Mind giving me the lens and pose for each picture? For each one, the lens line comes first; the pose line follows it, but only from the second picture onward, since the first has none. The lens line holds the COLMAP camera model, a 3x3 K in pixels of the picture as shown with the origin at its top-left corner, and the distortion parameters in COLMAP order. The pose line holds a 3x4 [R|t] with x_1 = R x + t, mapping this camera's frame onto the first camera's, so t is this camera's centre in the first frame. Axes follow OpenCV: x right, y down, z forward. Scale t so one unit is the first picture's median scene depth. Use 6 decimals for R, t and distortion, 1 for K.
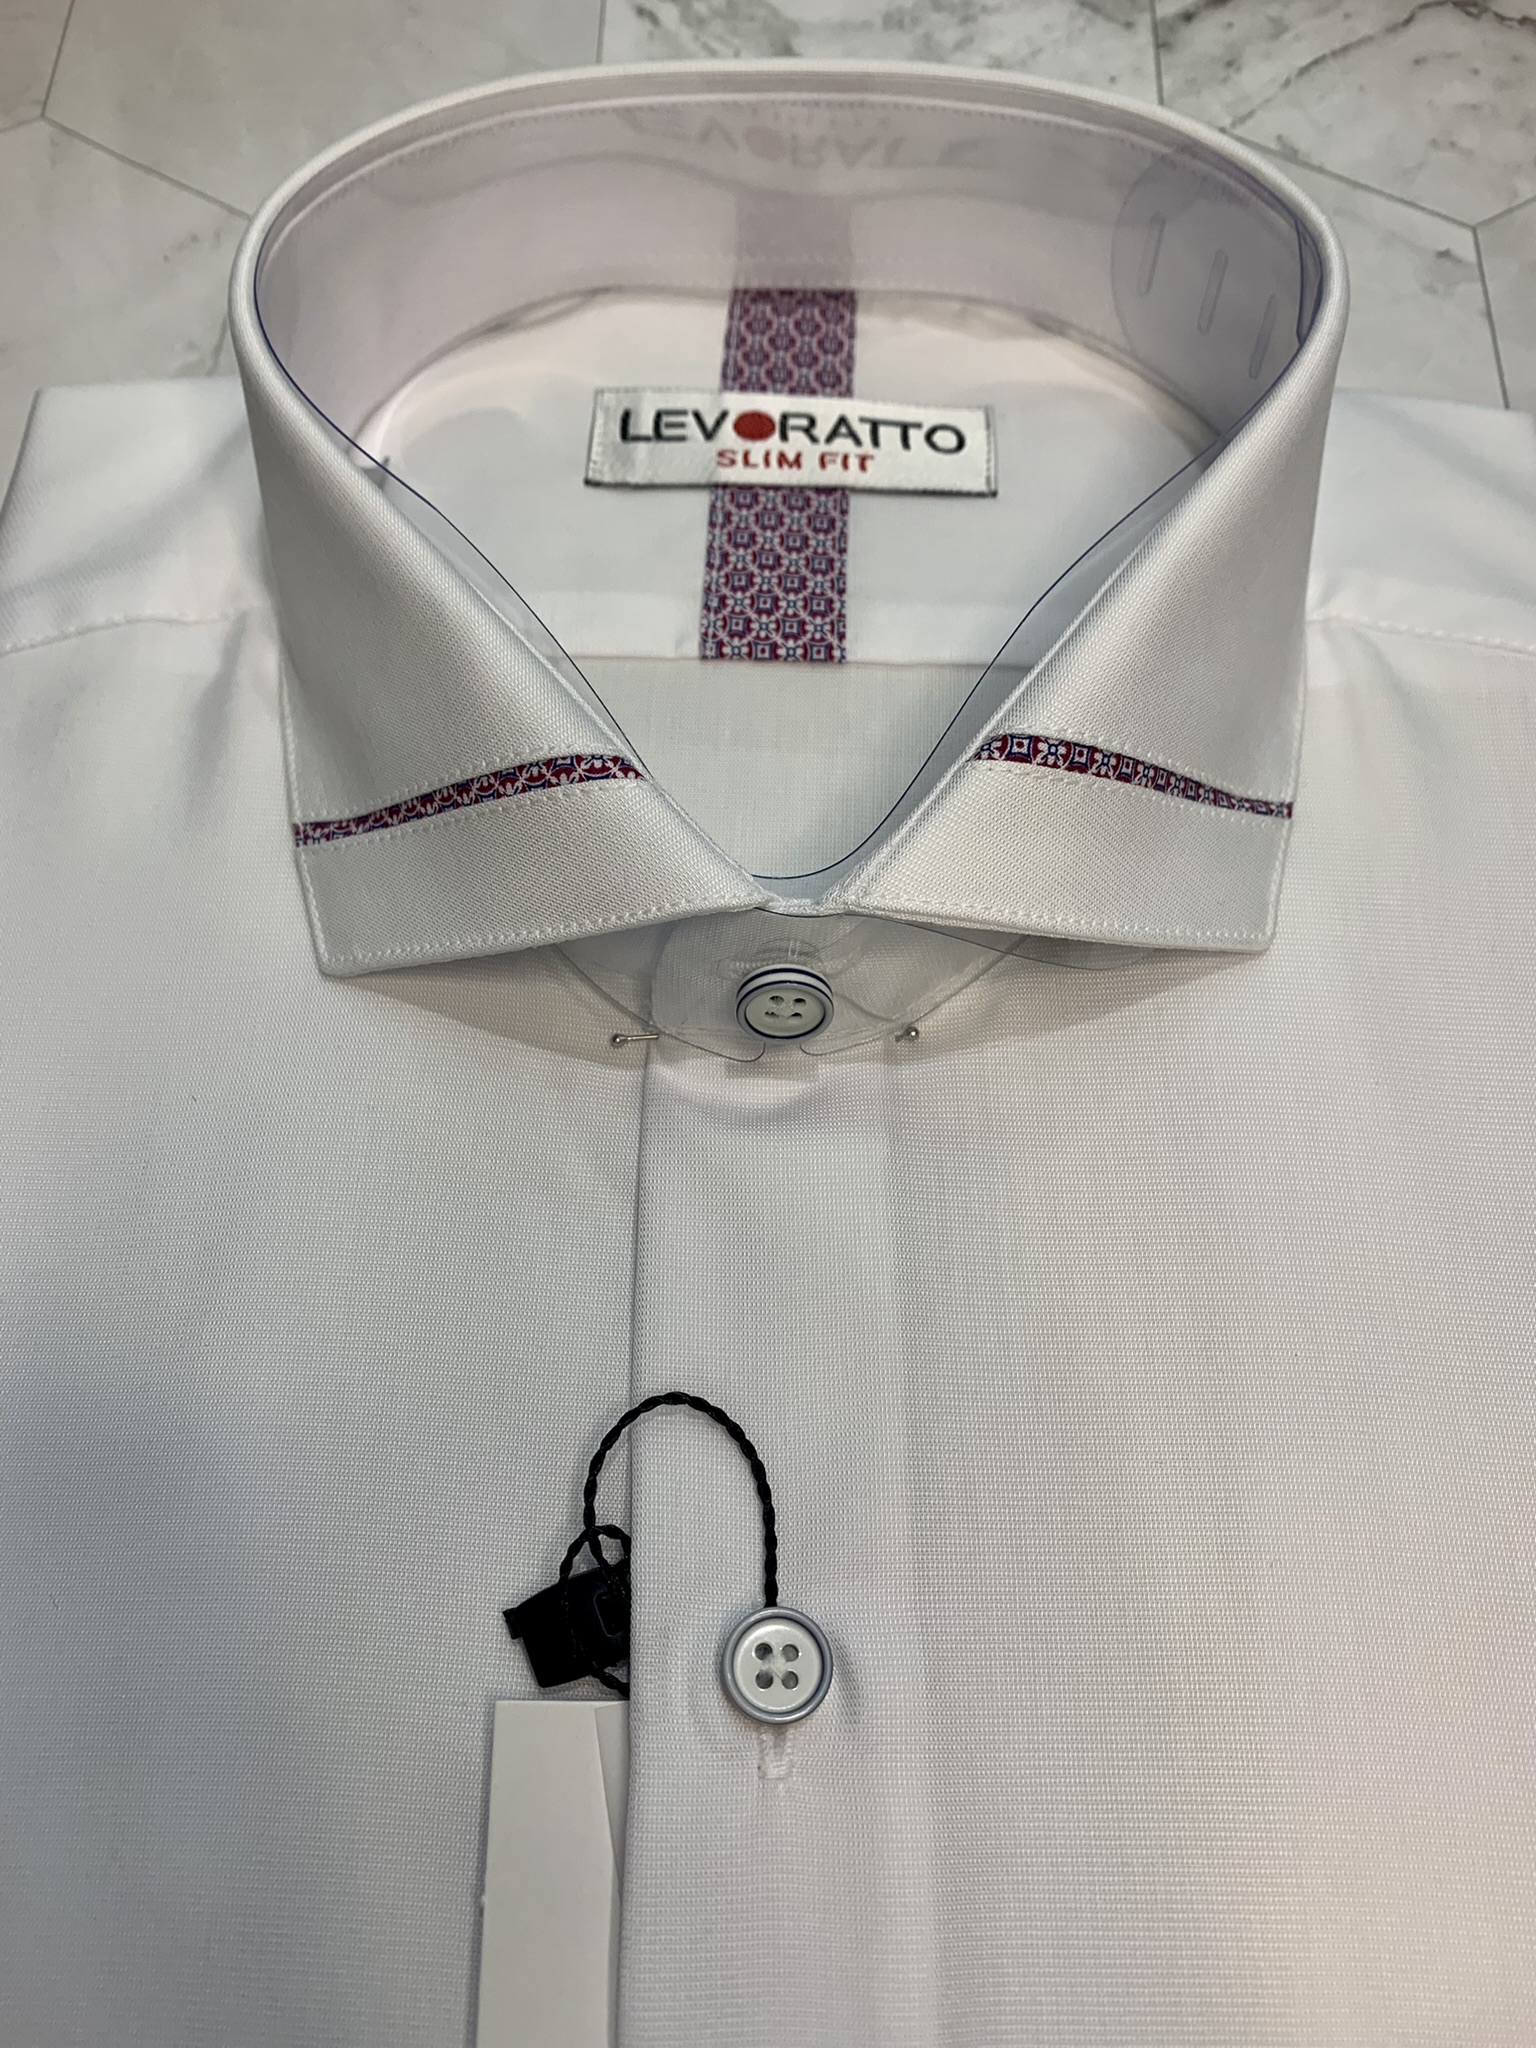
lens RADIAL K [[1569.9, 0, 763.5], [0, 1569.9, 1025.6], [0, 0, 1]] dist [0.045857, -0.082385]
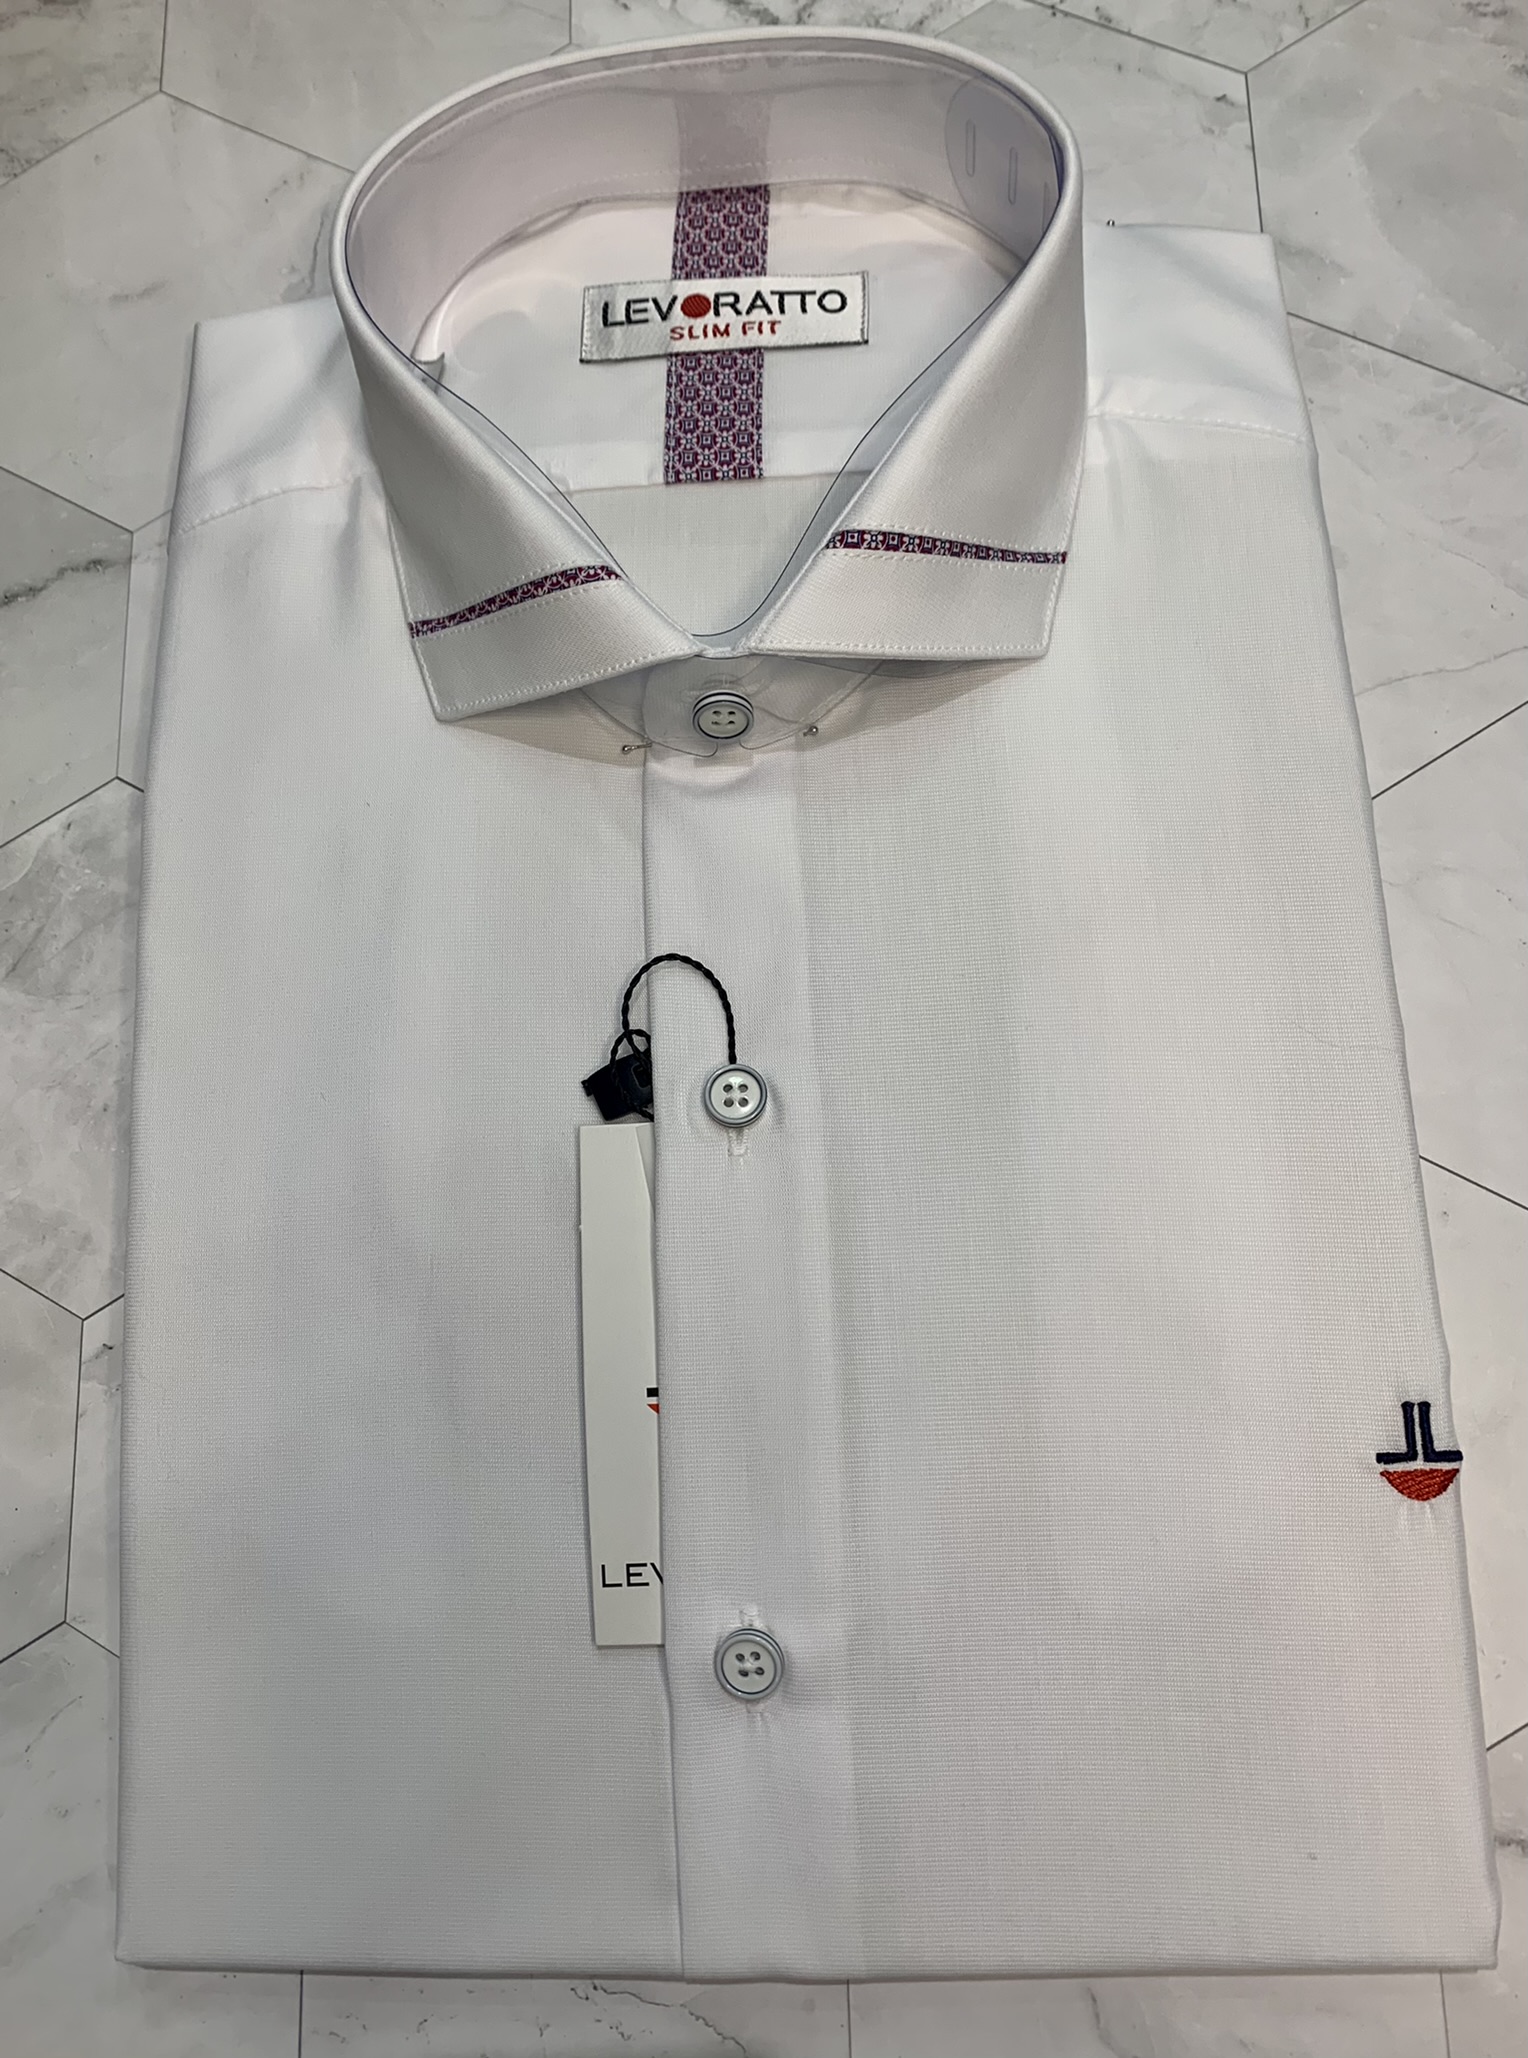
lens RADIAL K [[1652.2, 0, 762.5], [0, 1652.2, 1018.3], [0, 0, 1]] dist [-0.003687, -0.007393]
pose [[0.994713, -0.063994, -0.080321, 0.152244], [0.074892, 0.987177, 0.140967, 0.052169], [0.070270, -0.146237, 0.986751, -0.631917]]
